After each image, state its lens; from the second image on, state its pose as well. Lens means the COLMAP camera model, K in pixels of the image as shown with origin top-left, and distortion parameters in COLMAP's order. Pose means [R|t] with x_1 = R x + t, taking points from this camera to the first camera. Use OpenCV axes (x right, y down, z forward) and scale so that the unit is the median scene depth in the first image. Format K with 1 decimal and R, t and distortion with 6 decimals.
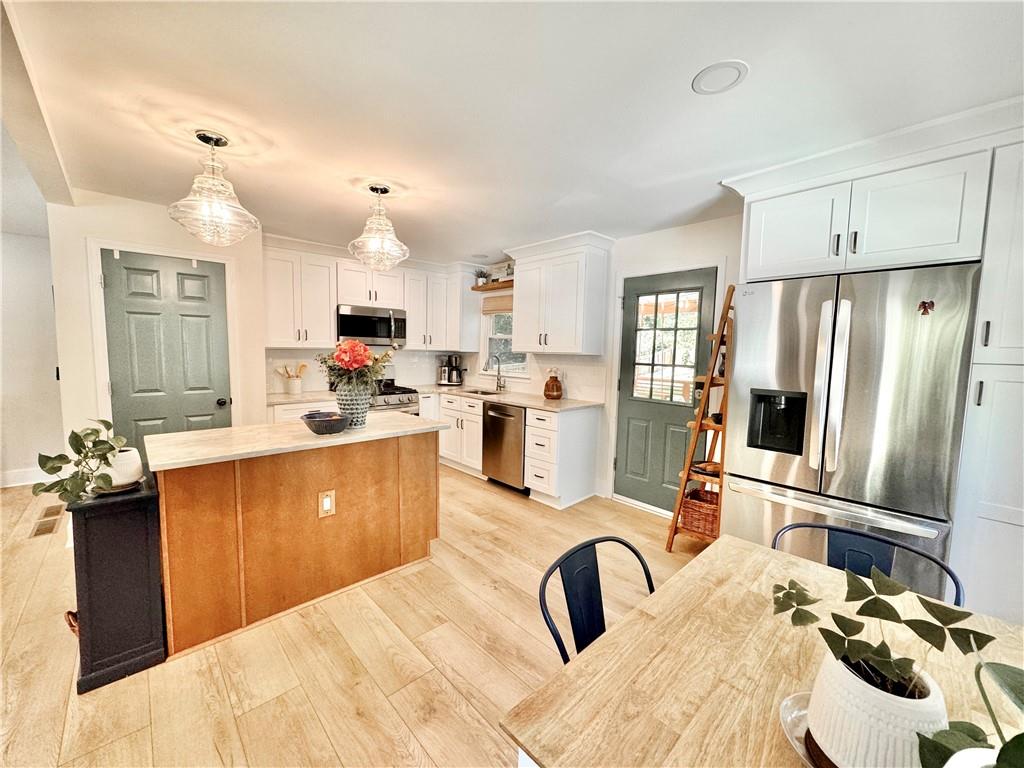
lens RADIAL K [[408.9, 0, 509.6], [0, 408.9, 383.7], [0, 0, 1]] dist [-0.000655, 0.000049]
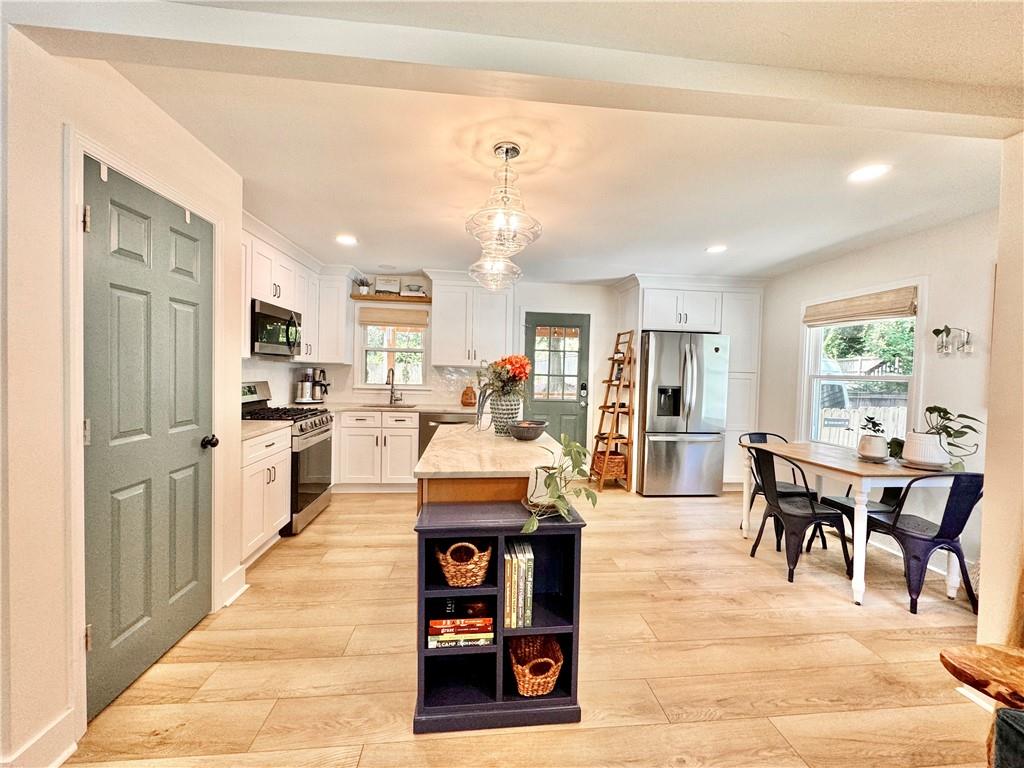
lens RADIAL K [[408.9, 0, 513.1], [0, 408.9, 383.4], [0, 0, 1]] dist [-0.000655, 0.000049]
pose [[0.606488, -0.026877, 0.794638, -1.026406], [0.054131, 0.998505, -0.007542, -0.015964], [-0.793248, 0.047589, 0.607036, 0.274836]]
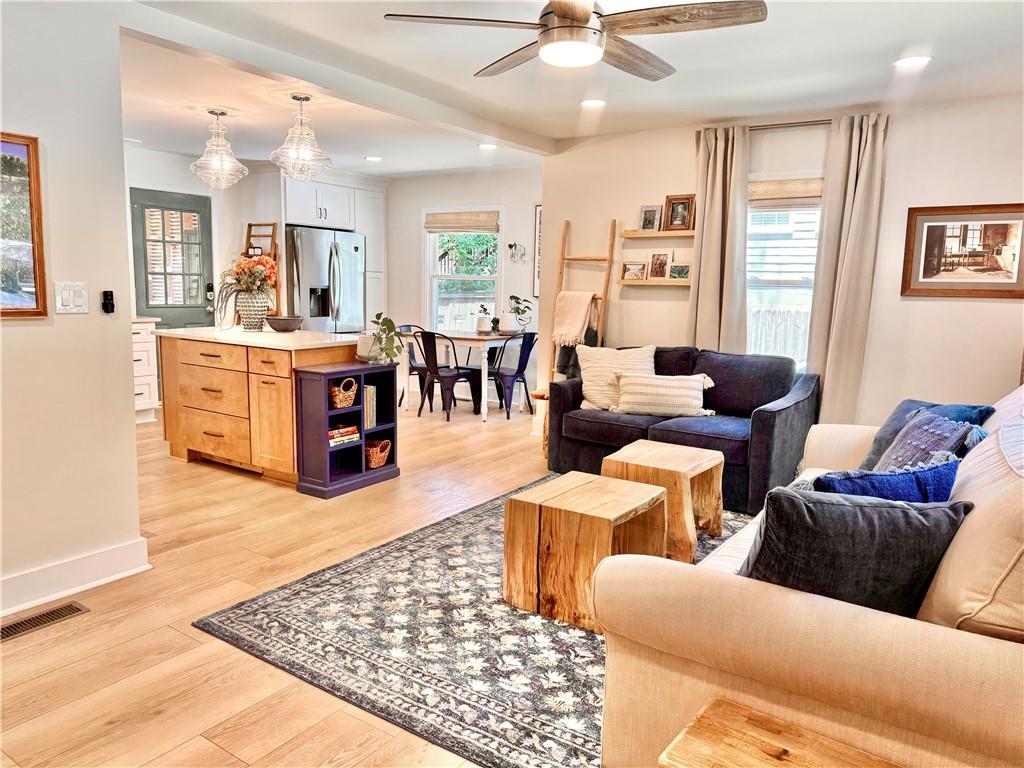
lens RADIAL K [[717.3, 0, 516.8], [0, 717.3, 384.2], [0, 0, 1]] dist [0.078445, -0.067690]
pose [[-0.222630, -0.160910, 0.961532, -2.148078], [0.053583, 0.982774, 0.176872, -0.057709], [-0.973429, 0.090899, -0.210173, 0.608031]]
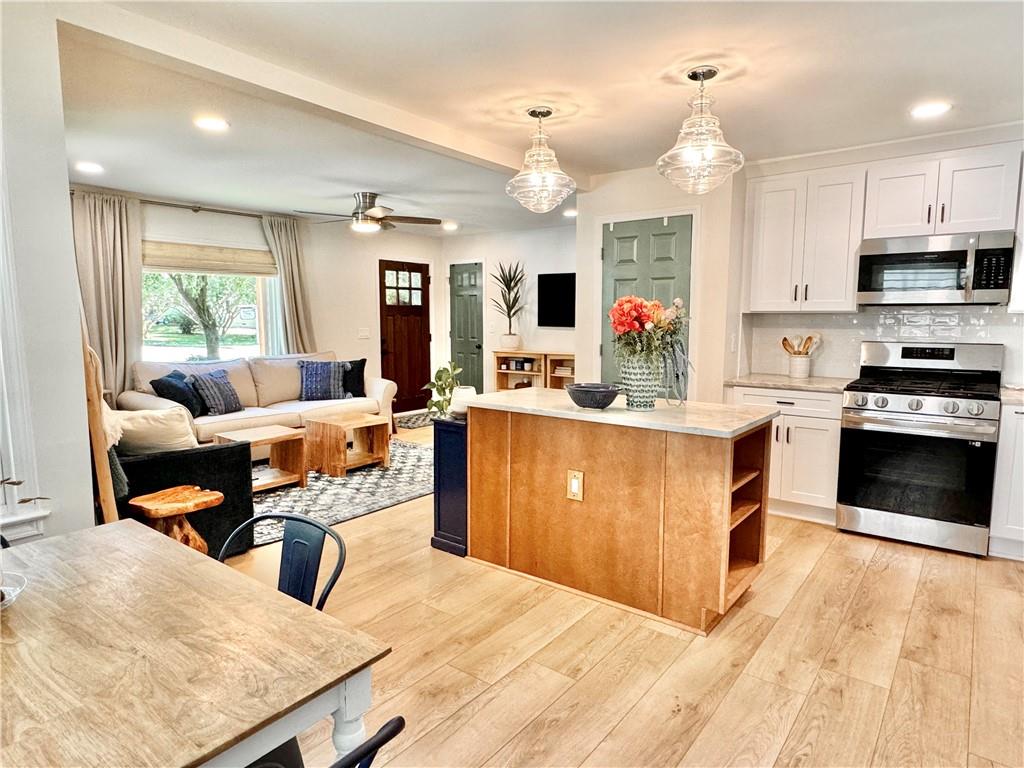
lens RADIAL K [[607.4, 0, 507.2], [0, 607.4, 385.0], [0, 0, 1]] dist [-0.000143, 0.007849]
pose [[0.157886, 0.098698, -0.982513, 0.594278], [-0.082625, 0.992824, 0.086456, -0.015862], [0.983995, 0.067530, 0.164907, 0.472349]]
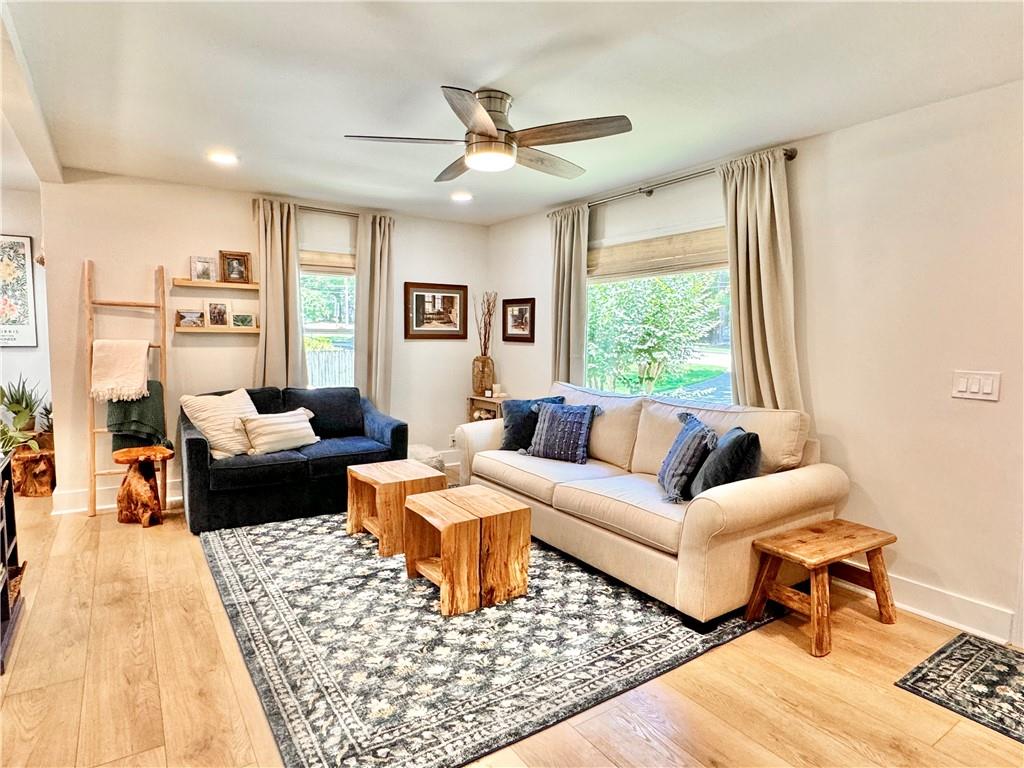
lens RADIAL K [[579.4, 0, 504.1], [0, 579.4, 384.6], [0, 0, 1]] dist [0.000922, 0.001202]
pose [[-0.986118, -0.043865, 0.160145, -1.447356], [-0.016442, 0.985530, 0.168701, -0.099256], [-0.165228, 0.163726, -0.972571, 1.252784]]
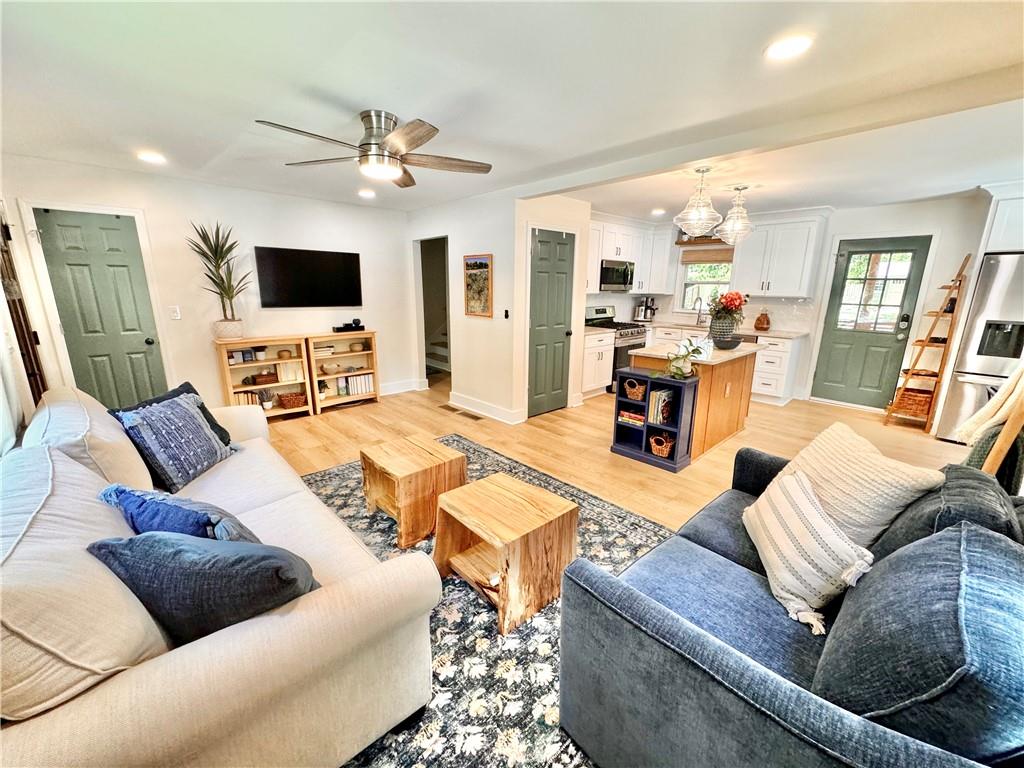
lens RADIAL K [[408.9, 0, 508.2], [0, 408.9, 381.6], [0, 0, 1]] dist [-0.000655, 0.000049]
pose [[0.999975, -0.005946, -0.003926, -1.022908], [0.006452, 0.989426, 0.144897, 0.004677], [0.003023, -0.144919, 0.989439, -0.519822]]
